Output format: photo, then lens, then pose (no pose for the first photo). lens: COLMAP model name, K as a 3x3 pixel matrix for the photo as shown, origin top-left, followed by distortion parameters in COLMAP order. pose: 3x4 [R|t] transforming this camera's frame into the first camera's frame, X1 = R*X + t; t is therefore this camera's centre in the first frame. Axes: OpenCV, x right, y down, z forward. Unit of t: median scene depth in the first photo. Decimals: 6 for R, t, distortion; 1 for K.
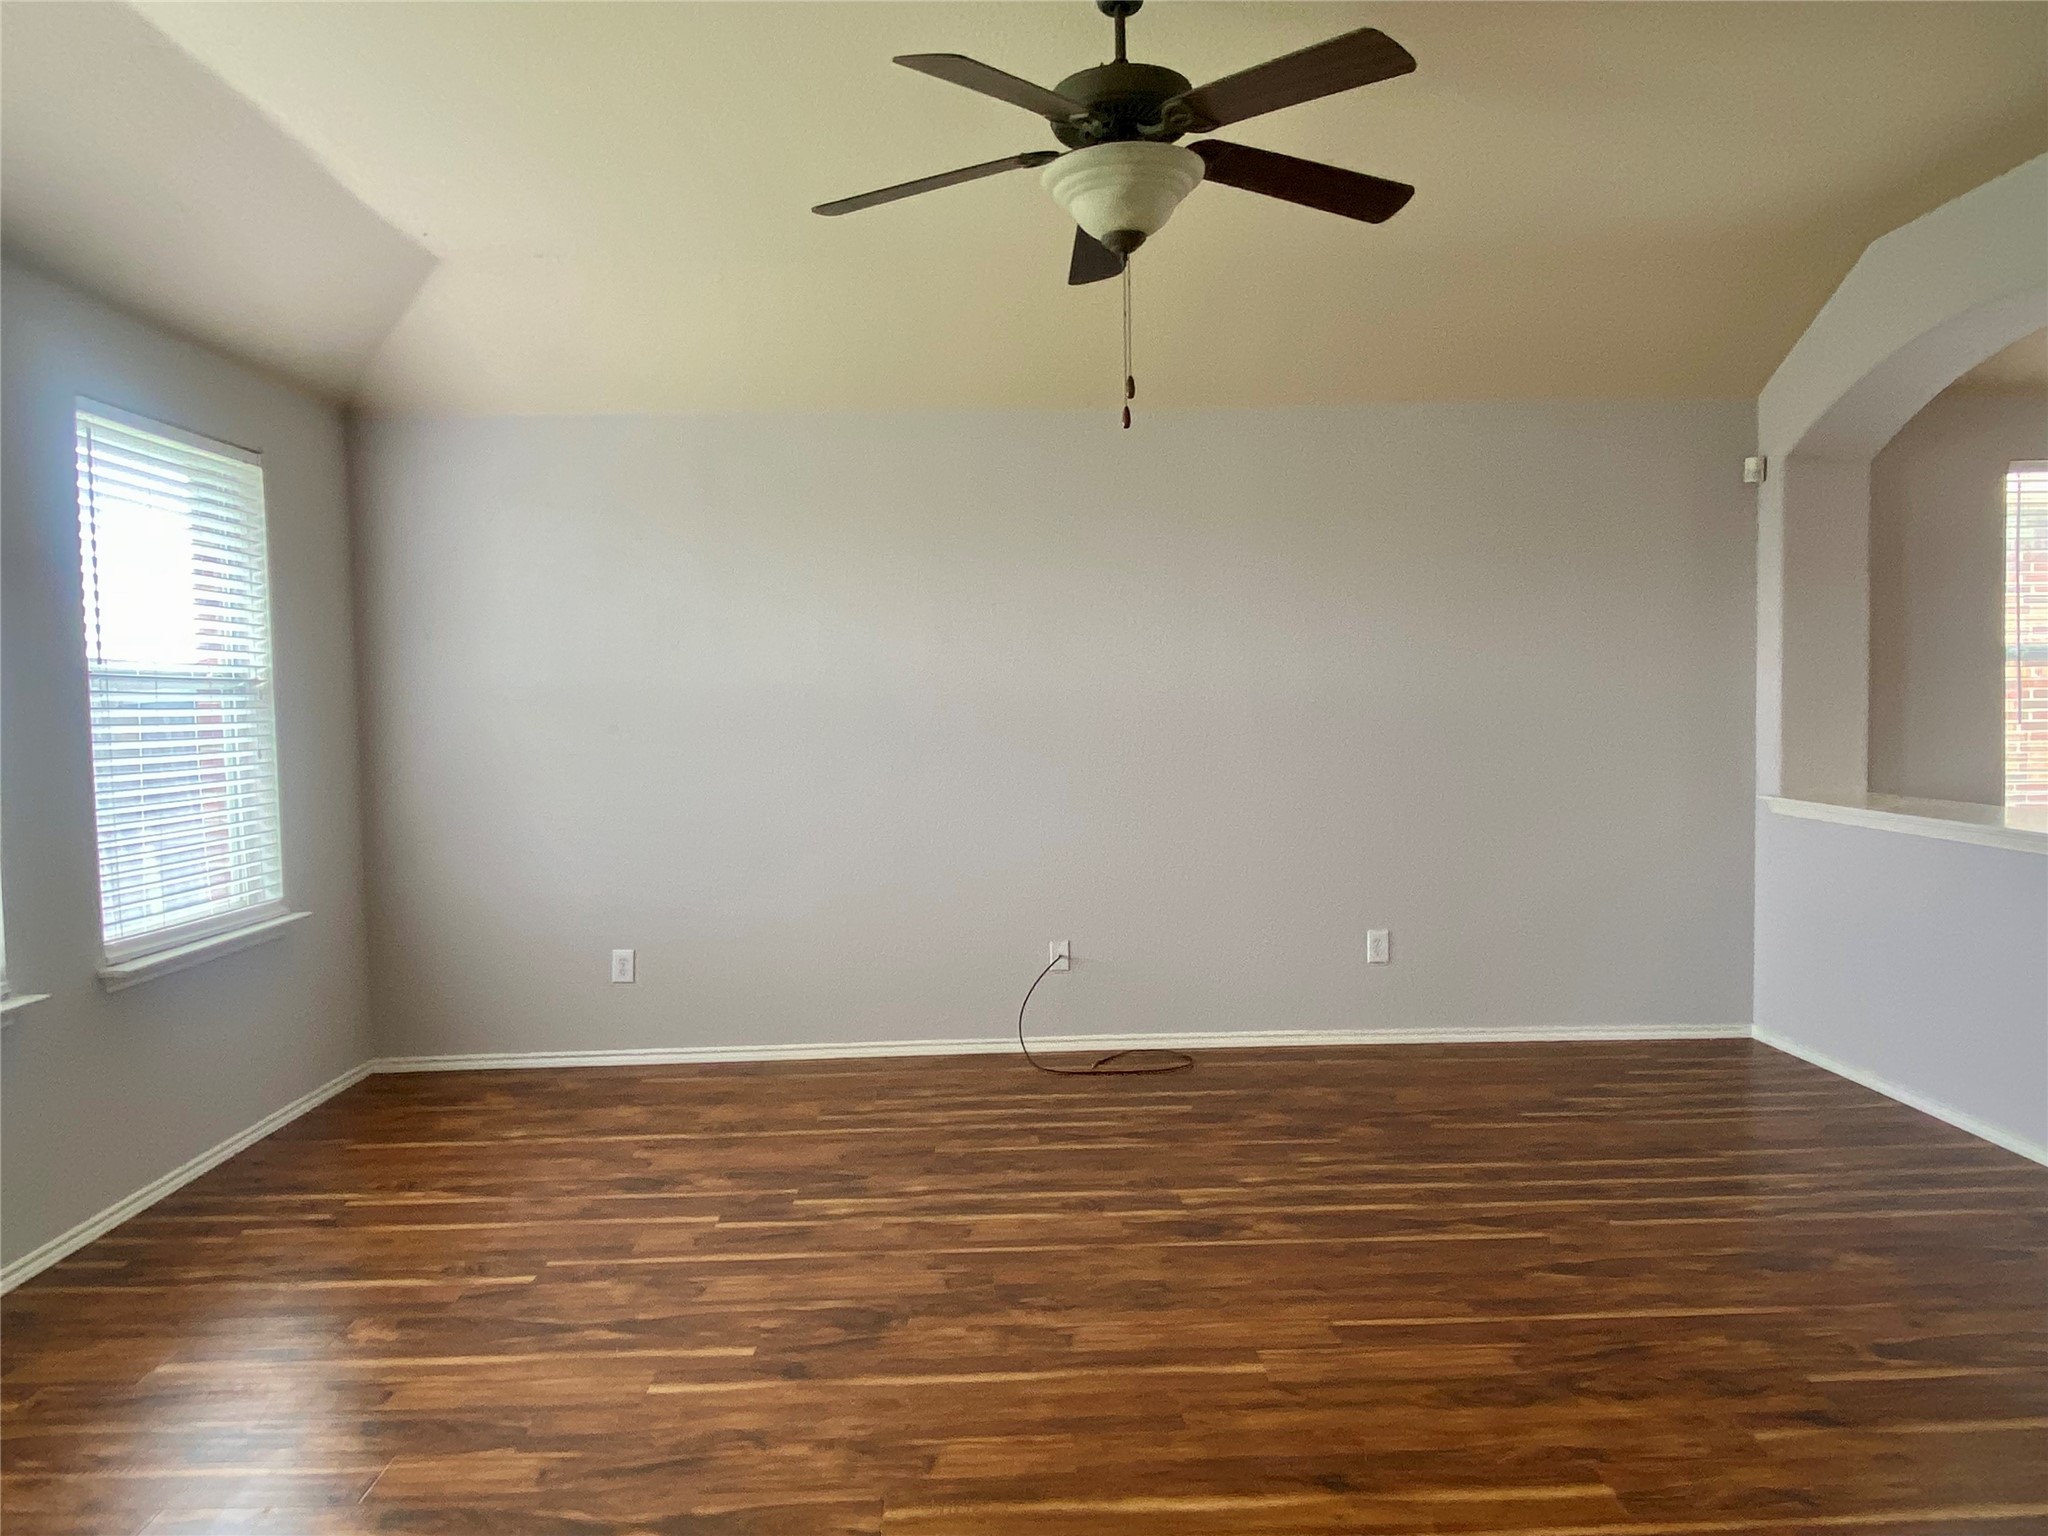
lens RADIAL K [[1339.1, 0, 1021.0], [0, 1339.1, 756.0], [0, 0, 1]] dist [0.074701, -0.089473]
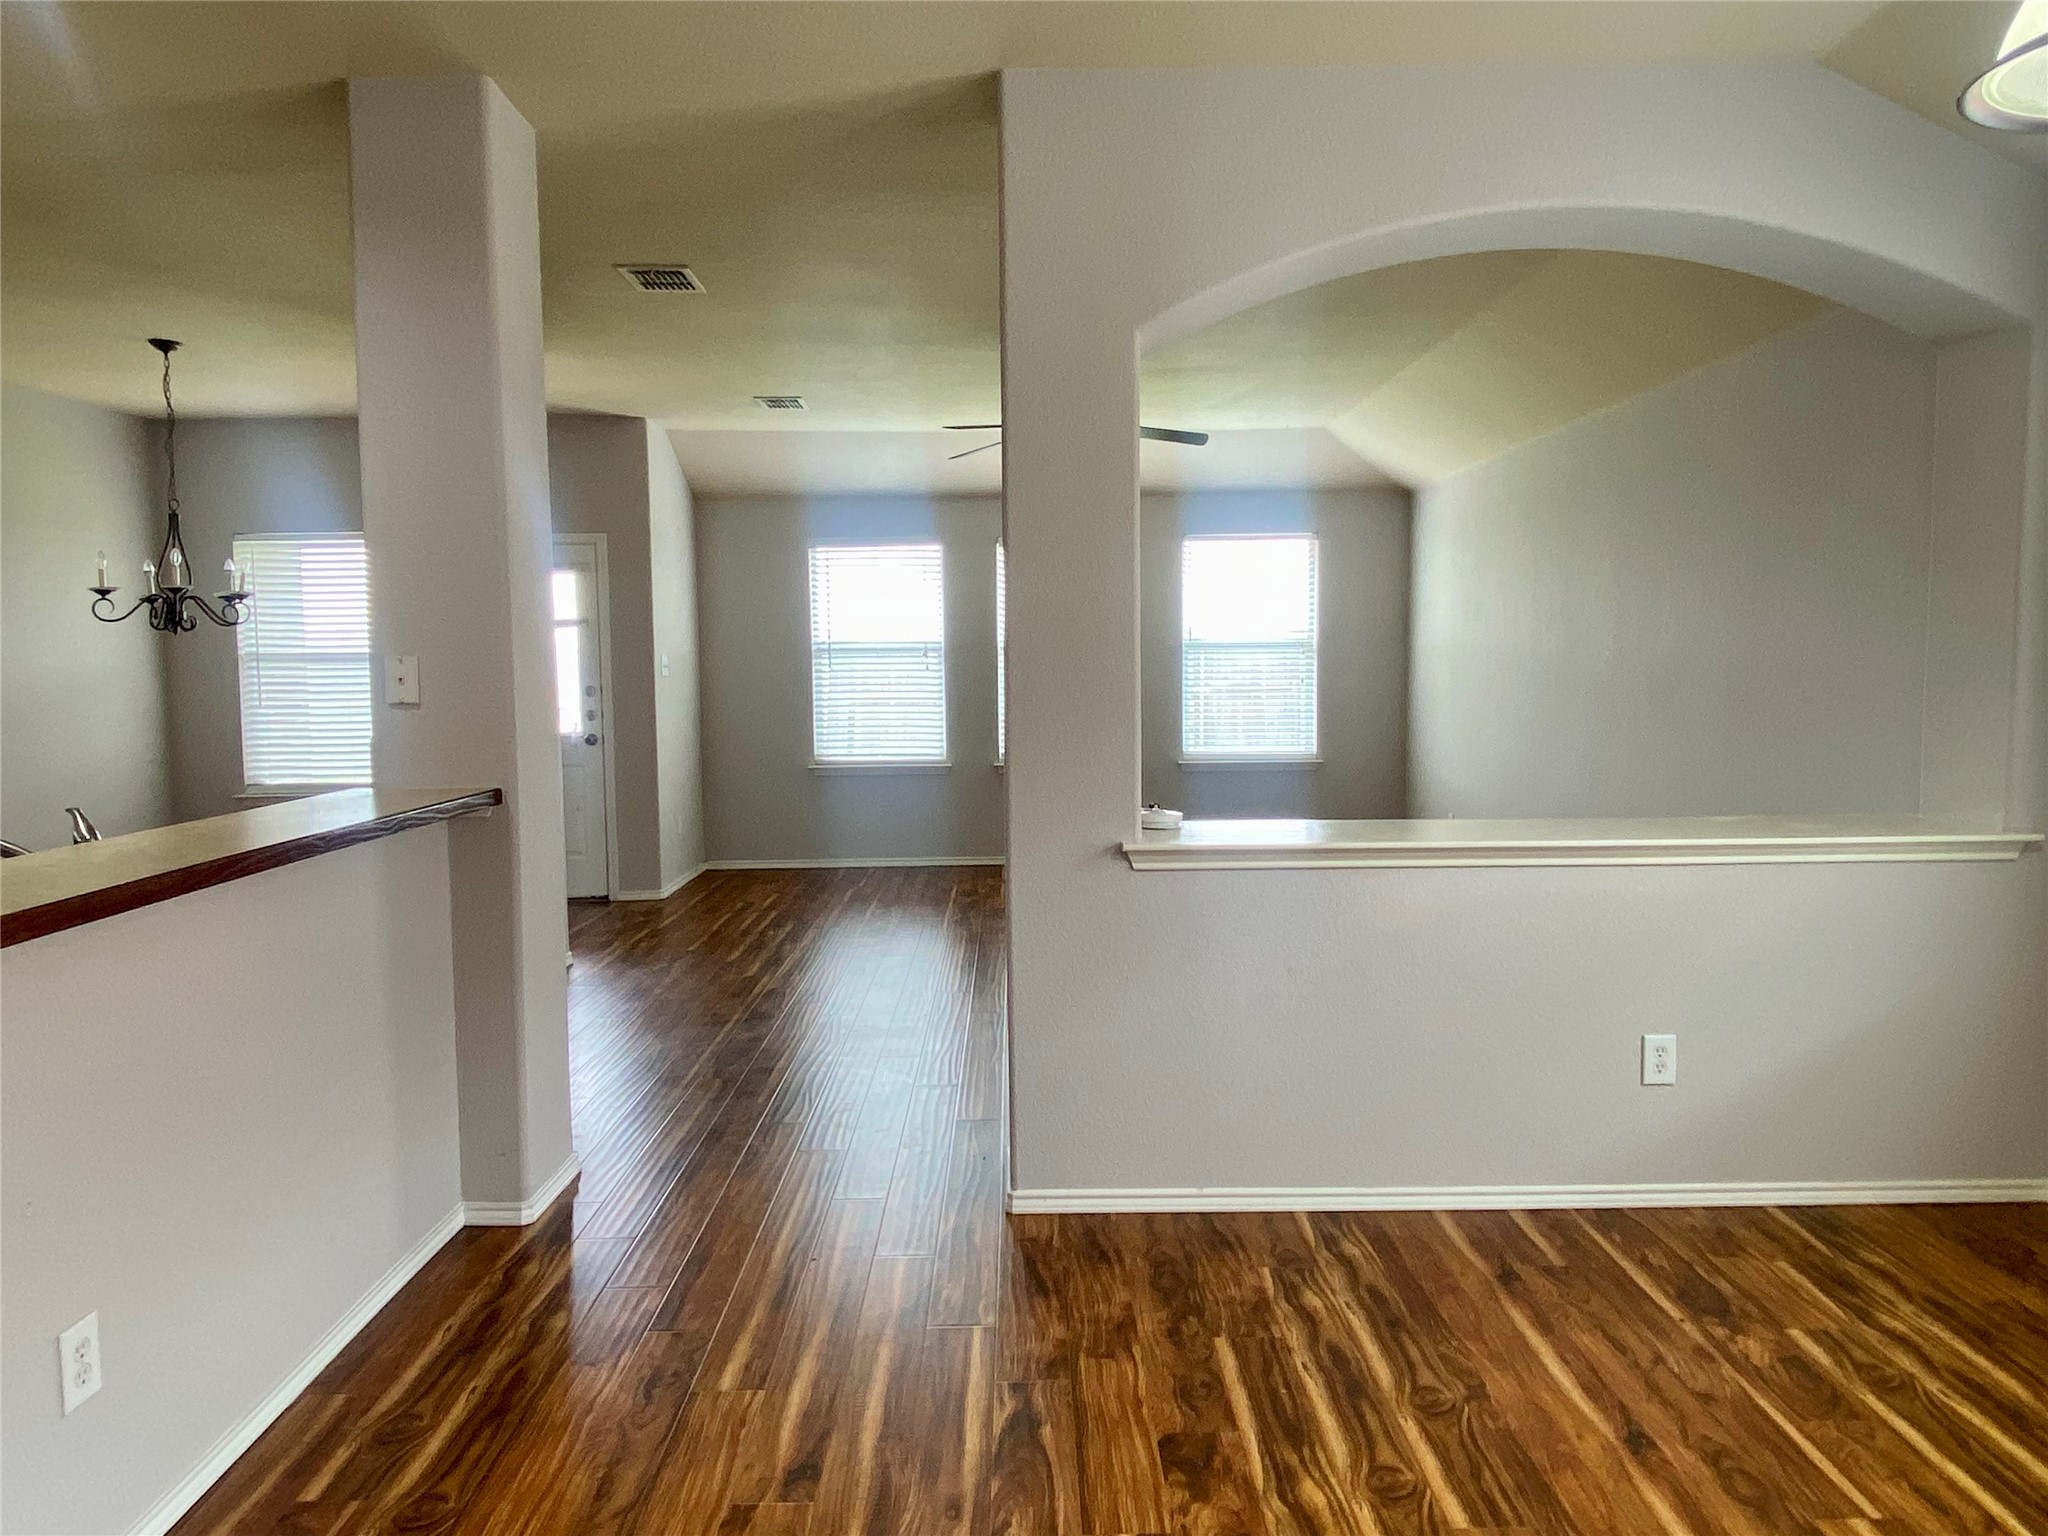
lens RADIAL K [[1343.6, 0, 1014.8], [0, 1343.6, 752.5], [0, 0, 1]] dist [0.041998, -0.045171]
pose [[-0.019756, 0.089694, -0.995773, 1.826736], [-0.031954, 0.995402, 0.090295, -0.077458], [0.999294, 0.033603, -0.016799, 0.727383]]
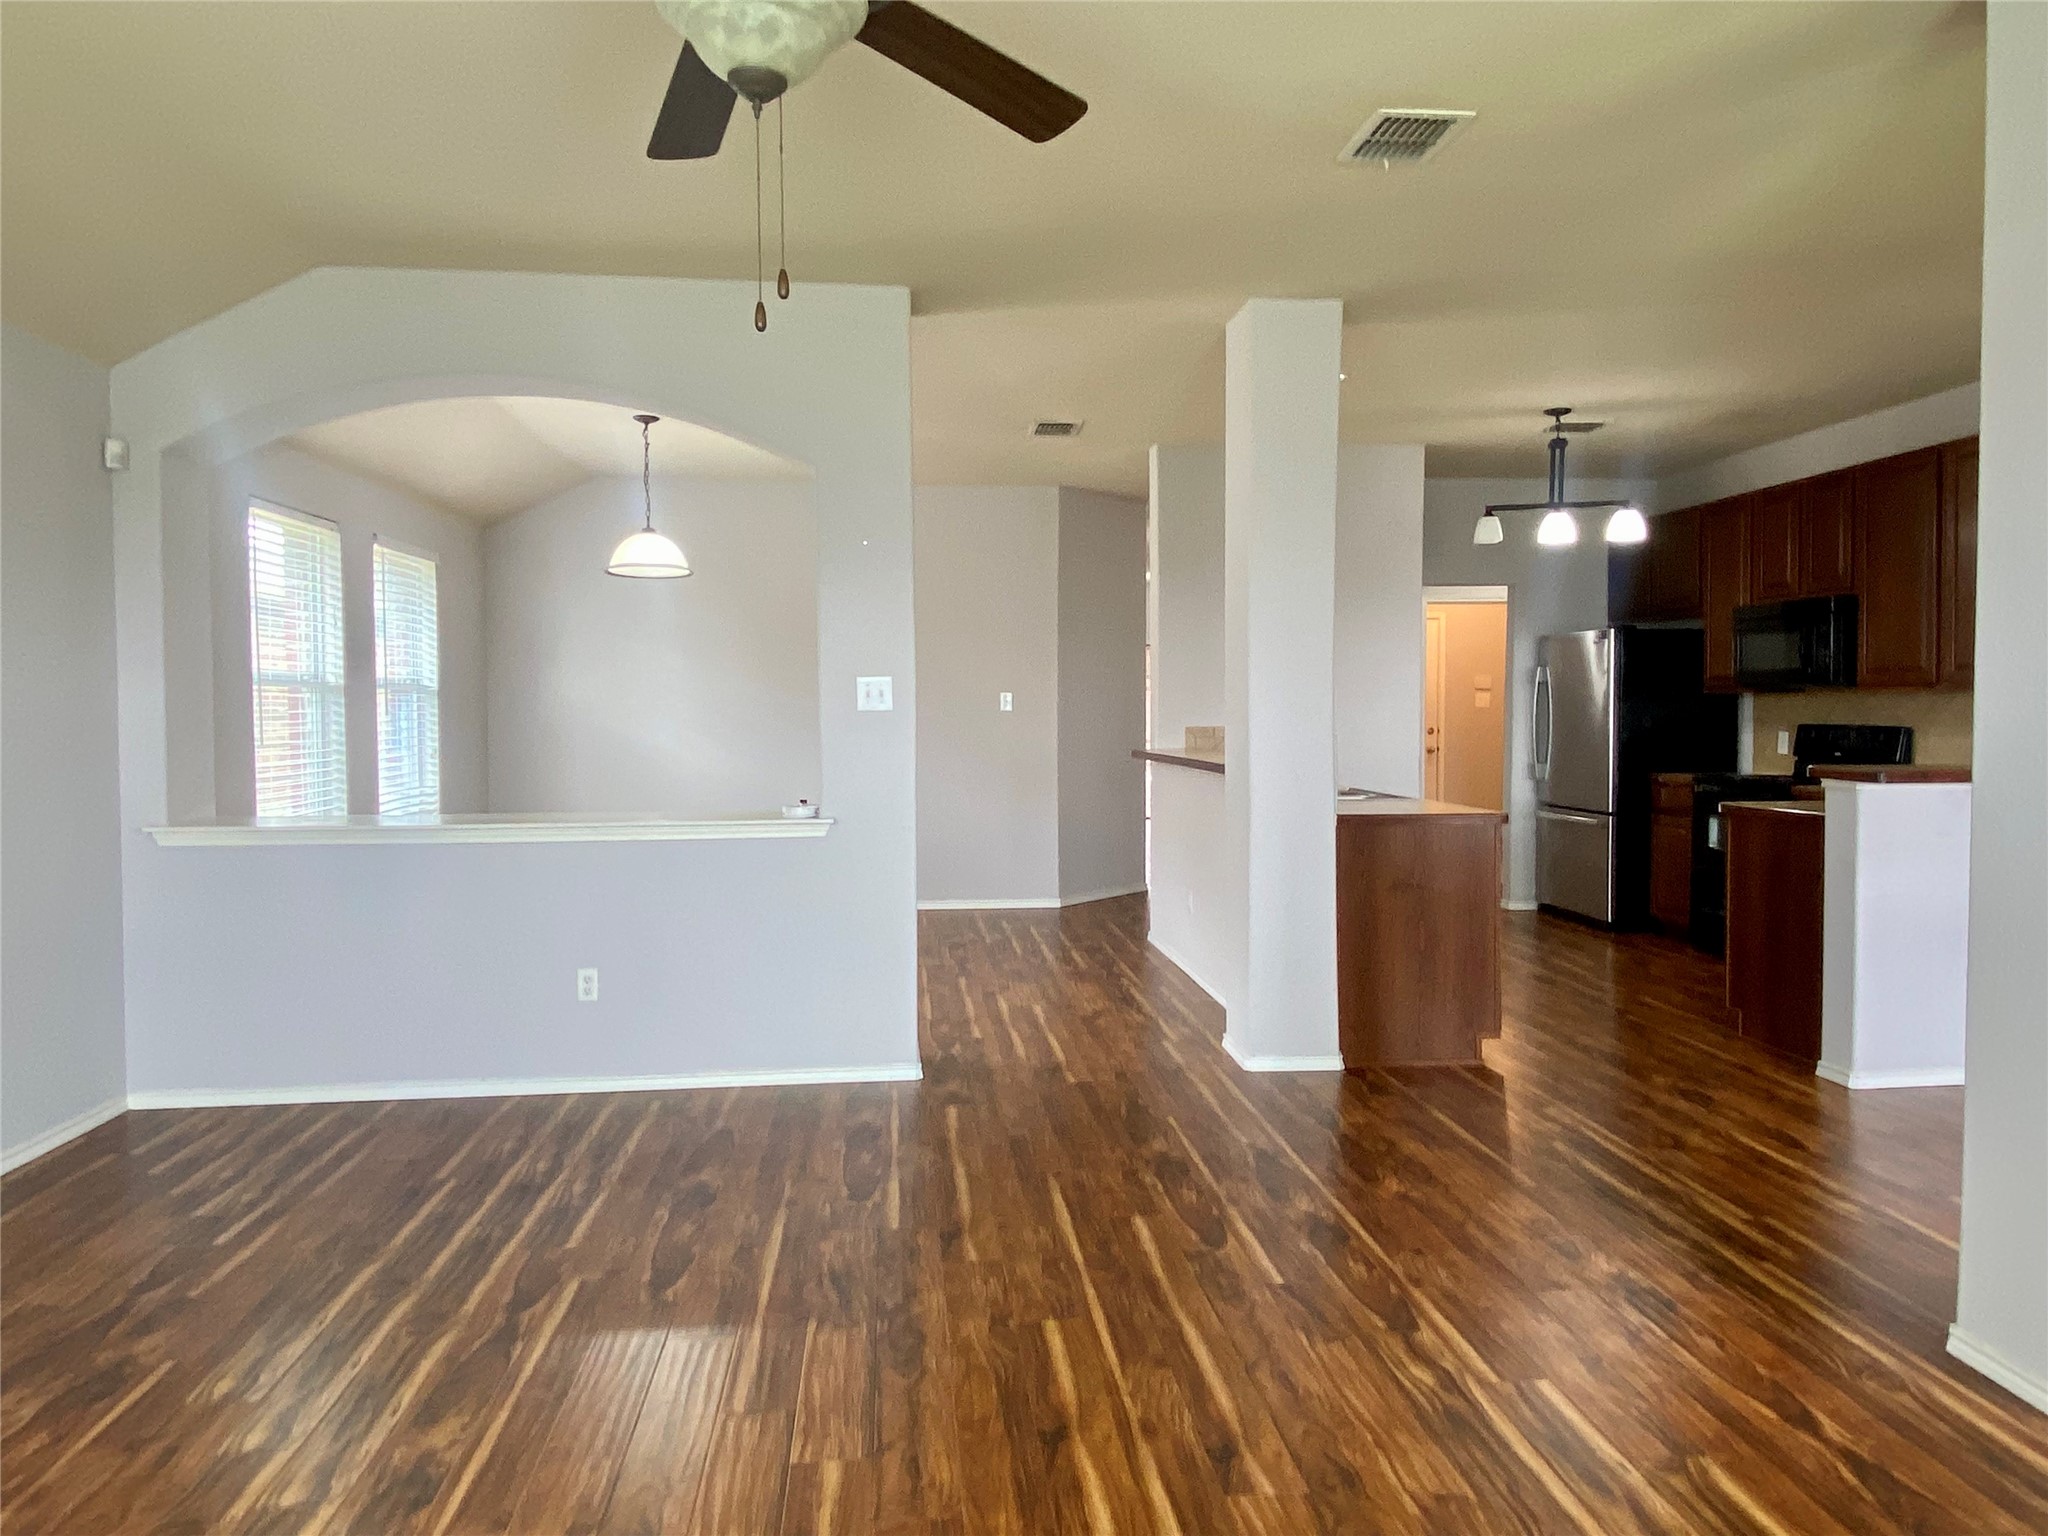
lens RADIAL K [[1339.1, 0, 1021.0], [0, 1339.1, 756.0], [0, 0, 1]] dist [0.074701, -0.089473]
pose [[-0.072317, -0.015814, 0.997256, -0.533098], [0.048368, 0.998642, 0.019343, -0.010023], [-0.996208, 0.049634, -0.071454, 0.706188]]
